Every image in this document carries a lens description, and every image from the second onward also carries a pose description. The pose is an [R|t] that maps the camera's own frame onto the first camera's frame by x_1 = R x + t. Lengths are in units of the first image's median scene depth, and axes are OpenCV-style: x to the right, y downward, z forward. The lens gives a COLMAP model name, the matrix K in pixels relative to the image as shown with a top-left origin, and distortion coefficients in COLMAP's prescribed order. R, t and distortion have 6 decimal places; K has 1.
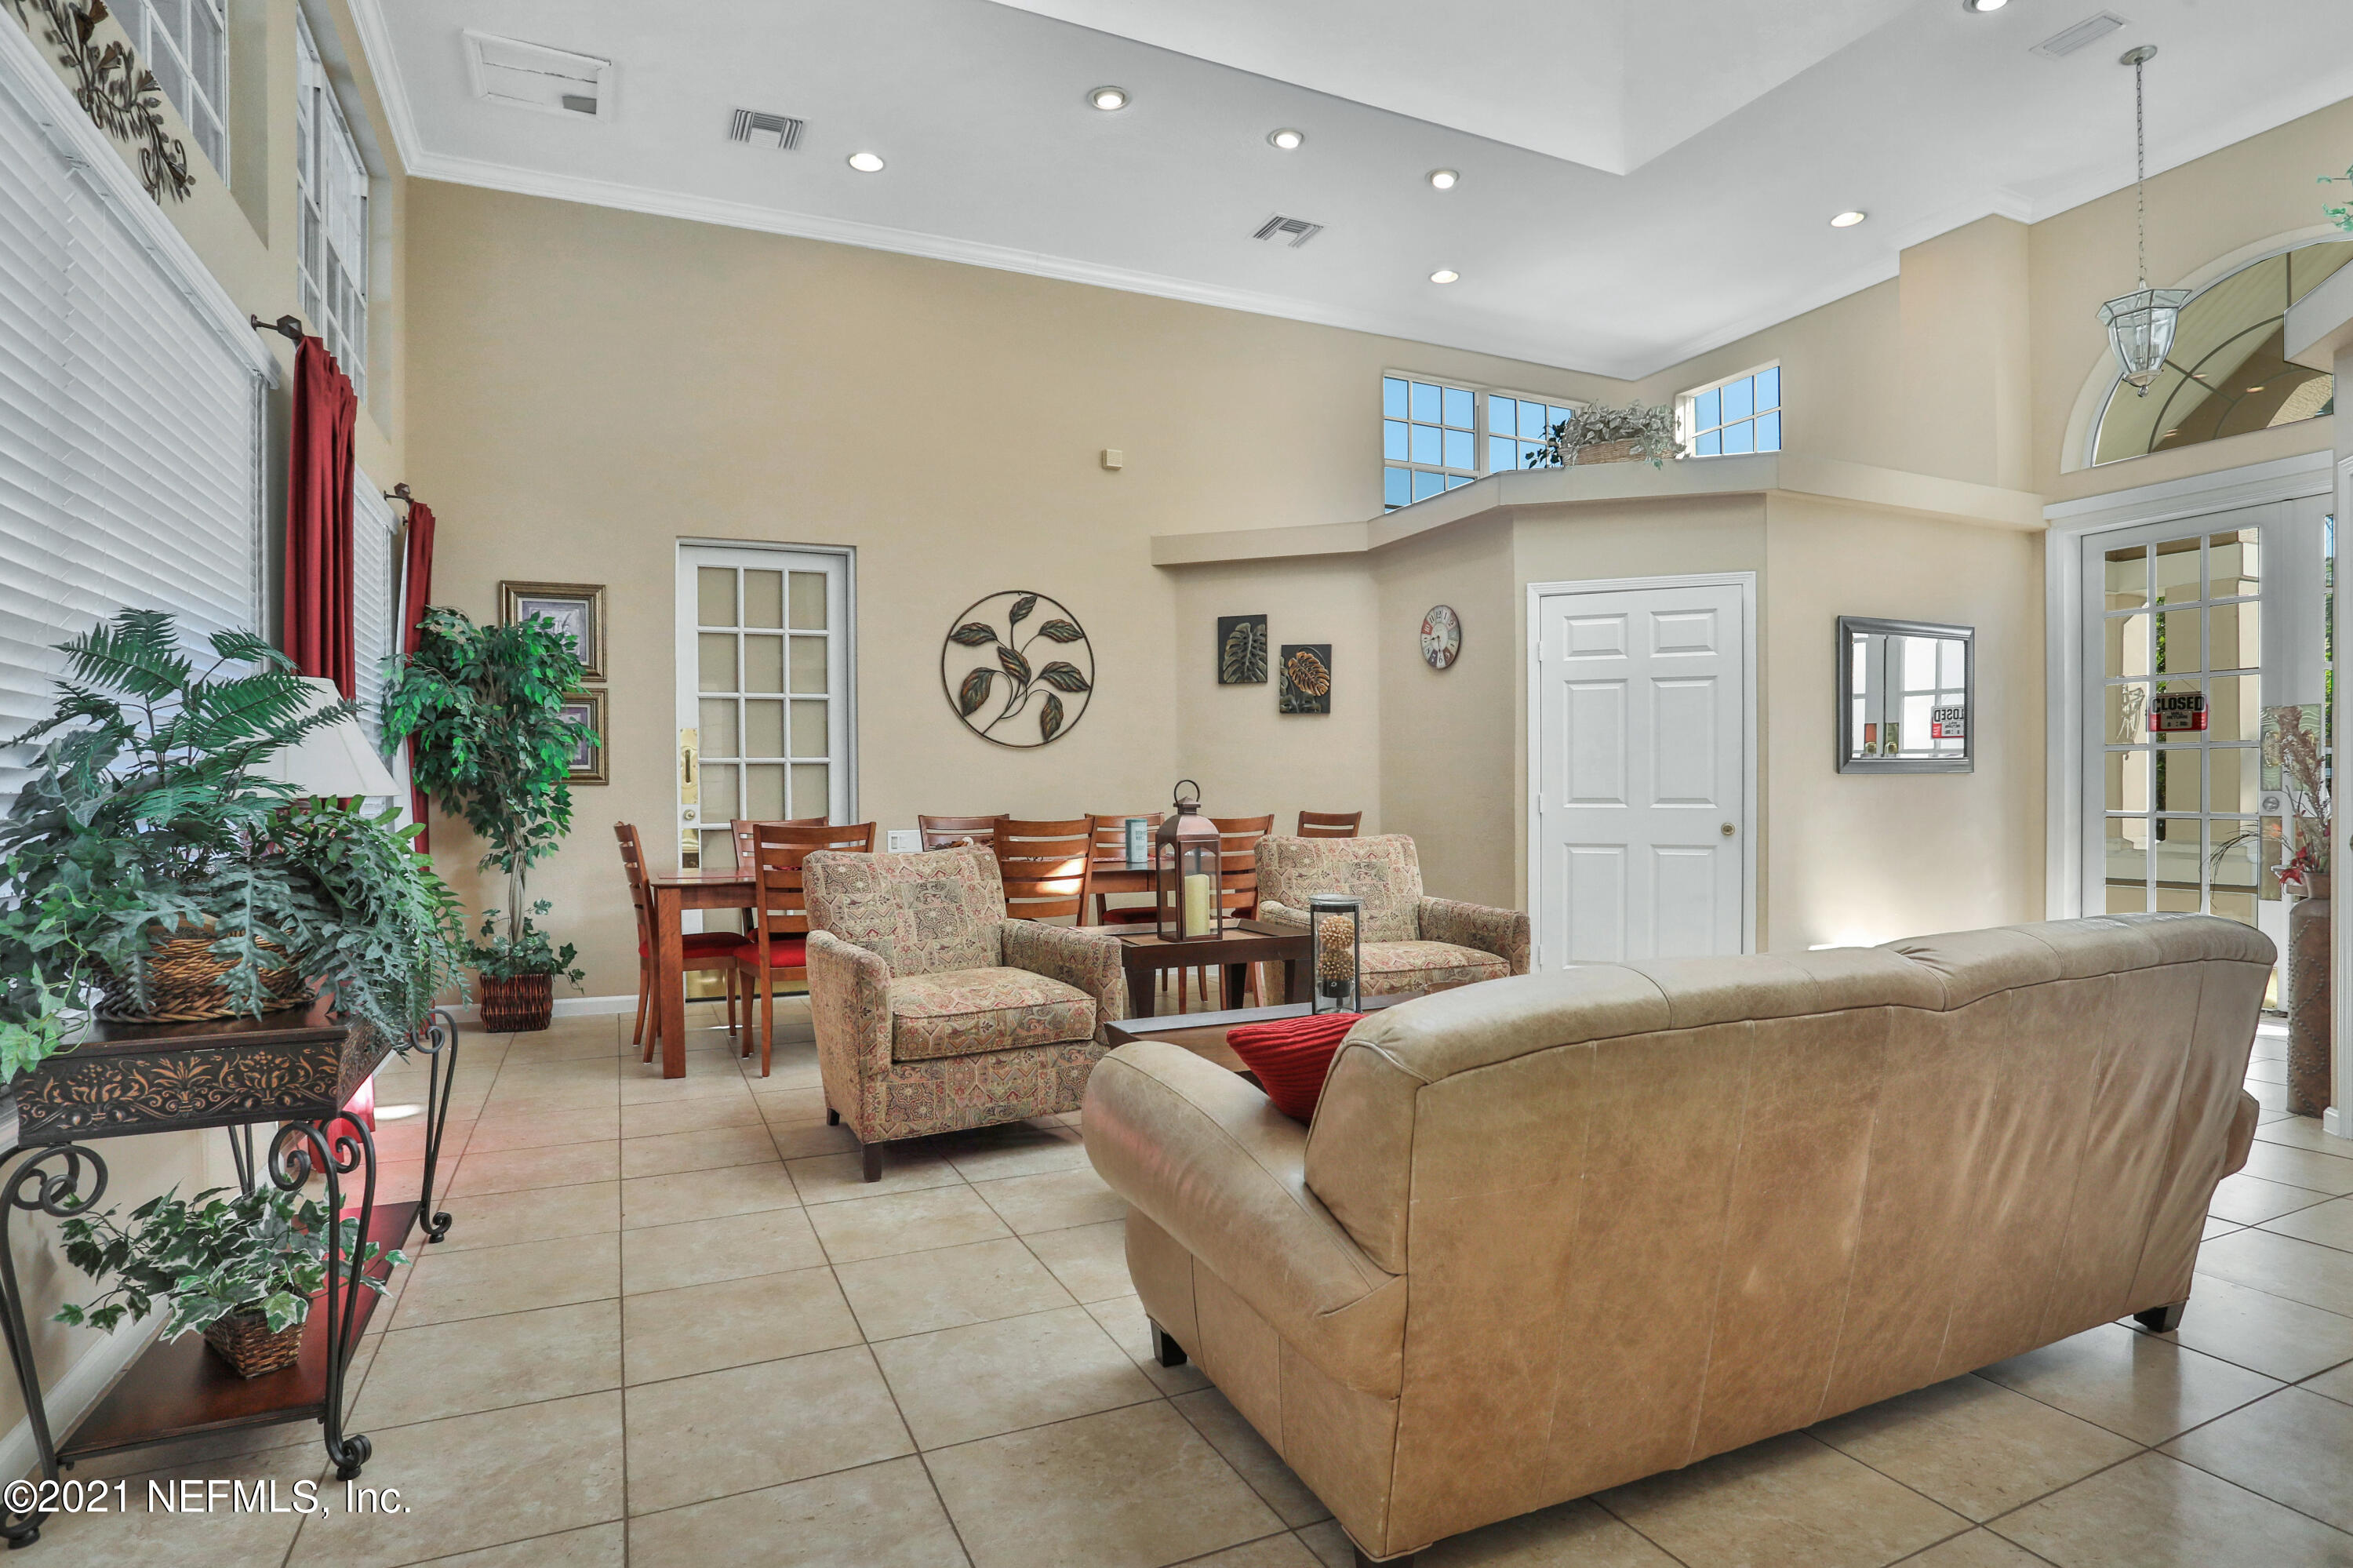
lens RADIAL K [[1257.8, 0, 1176.5], [0, 1257.8, 784.0], [0, 0, 1]] dist [-0.081694, 0.031347]
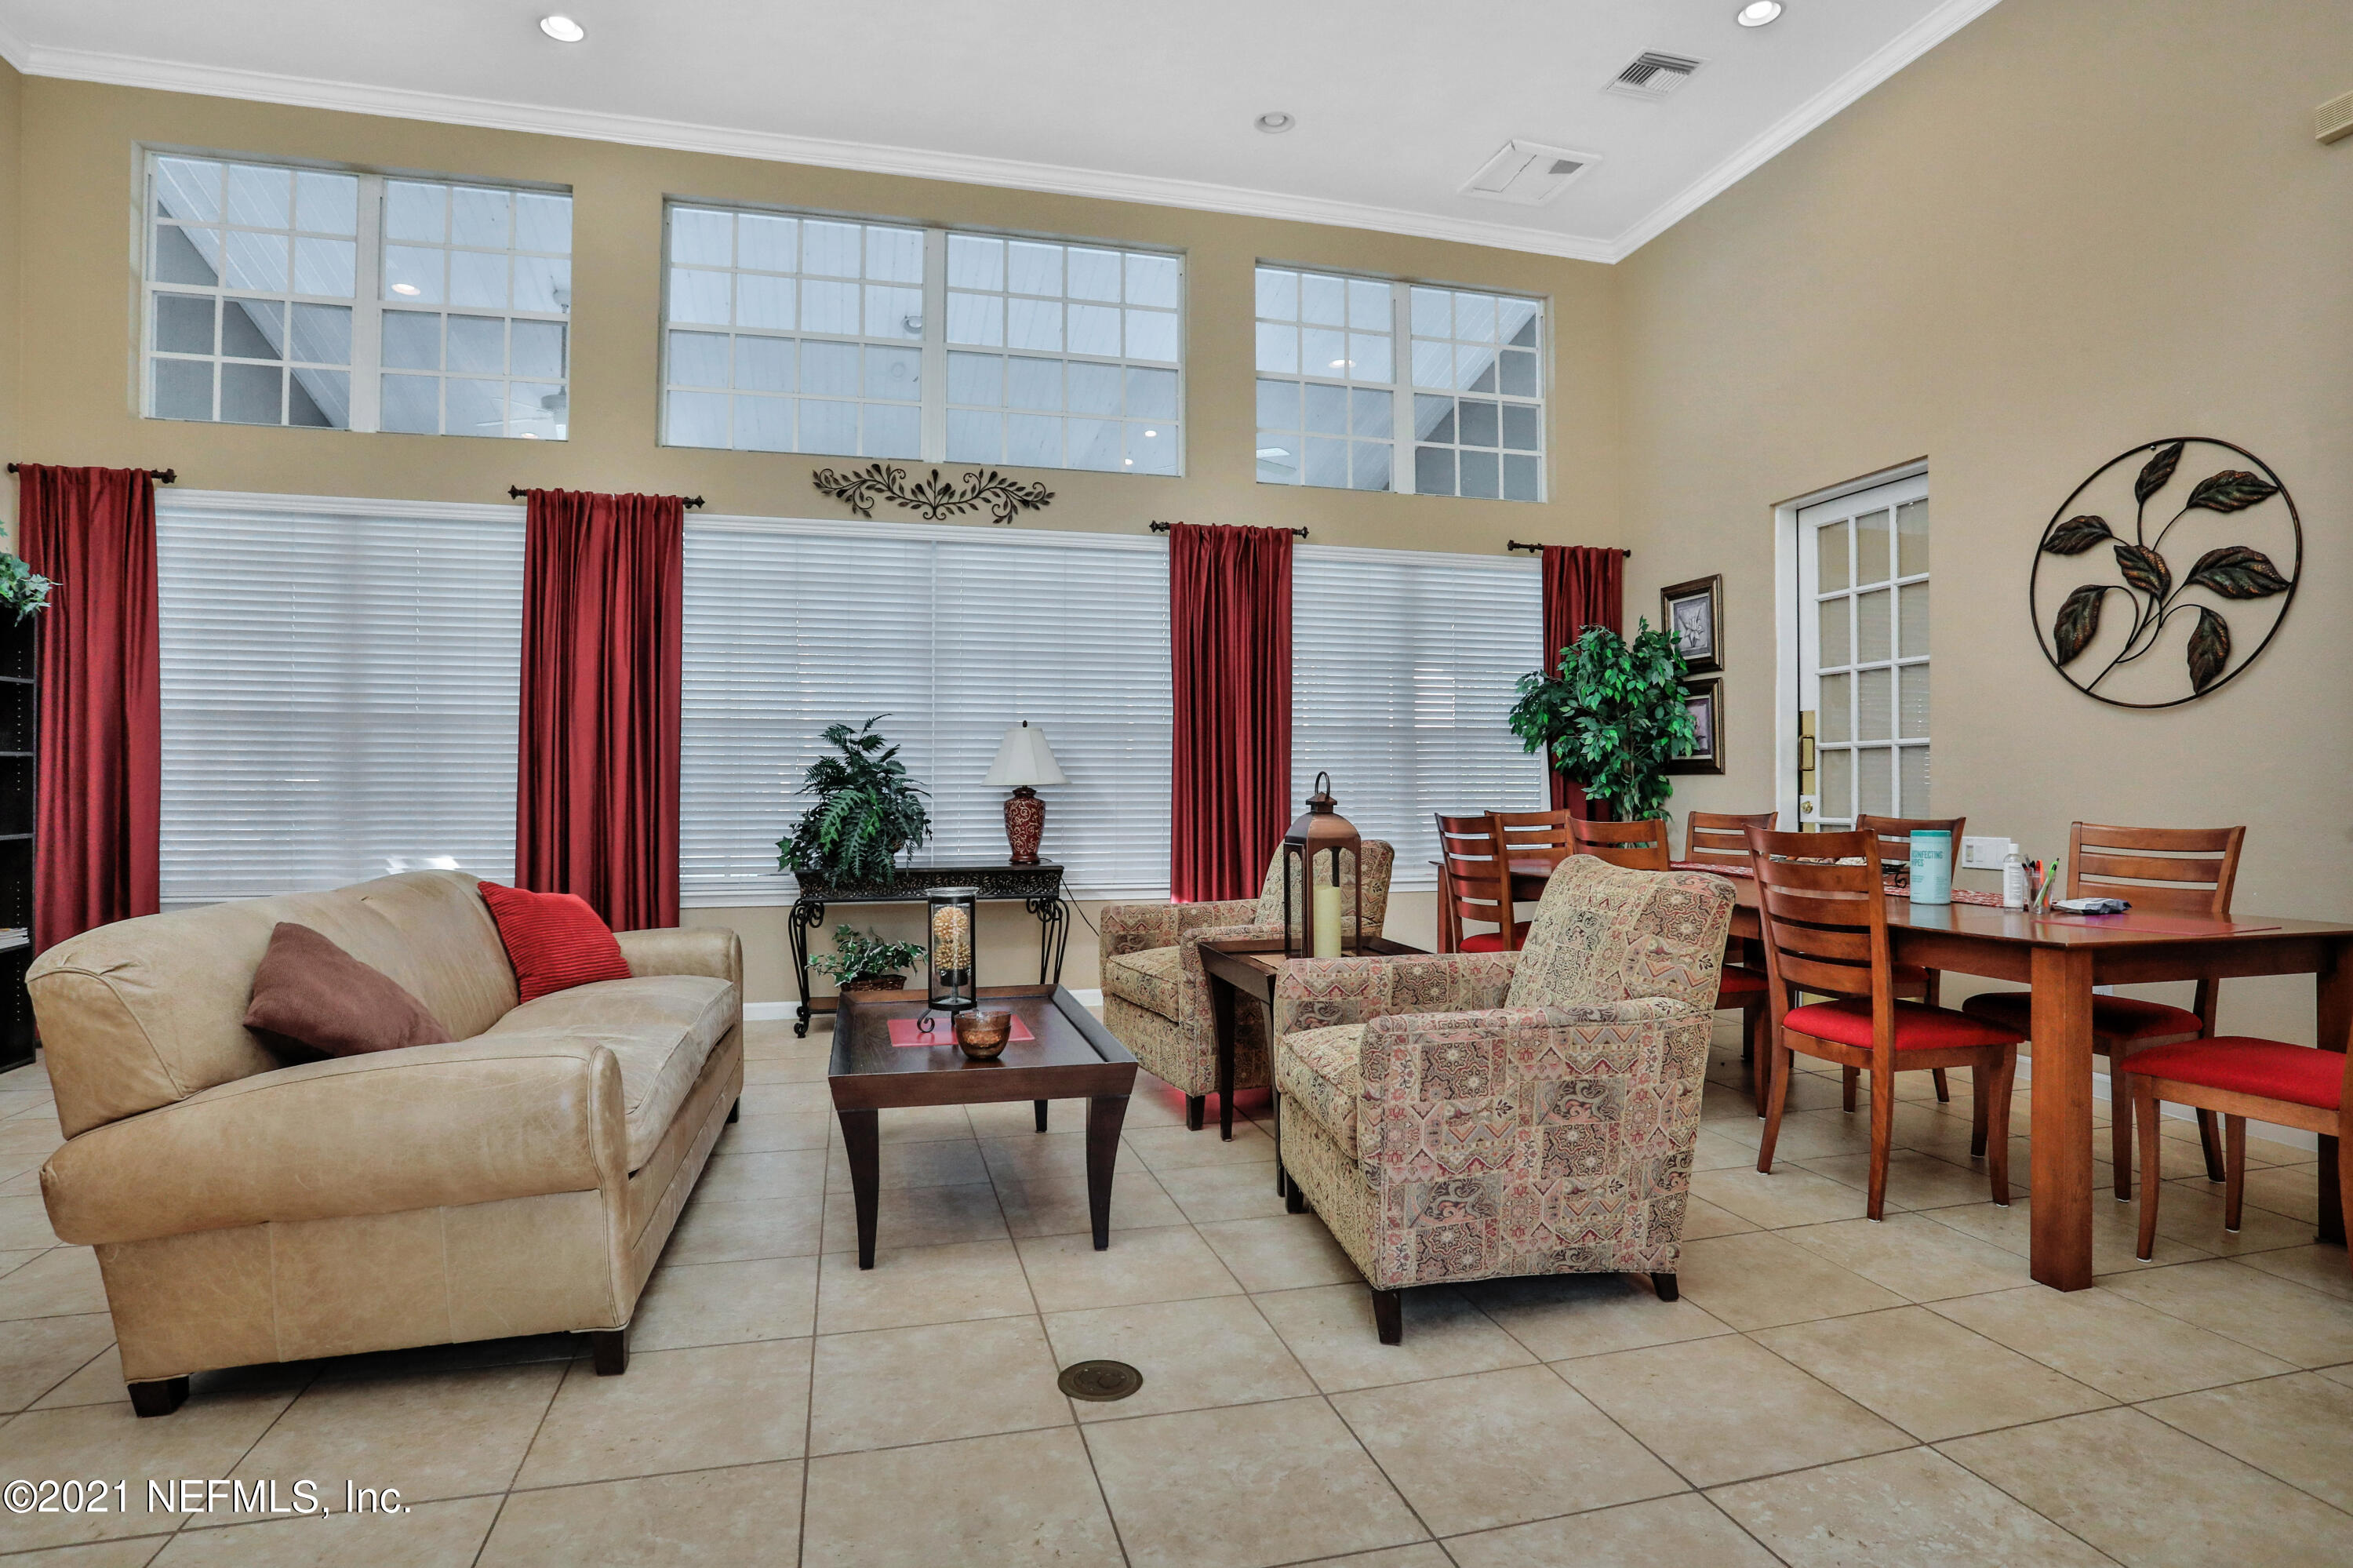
lens RADIAL K [[1257.8, 0, 1176.5], [0, 1257.8, 784.0], [0, 0, 1]] dist [-0.081694, 0.031347]
pose [[-0.182967, 0.002814, -0.983115, 0.514008], [0.002392, 0.999994, 0.002417, 0.003450], [0.983116, -0.001909, -0.182973, 0.653748]]
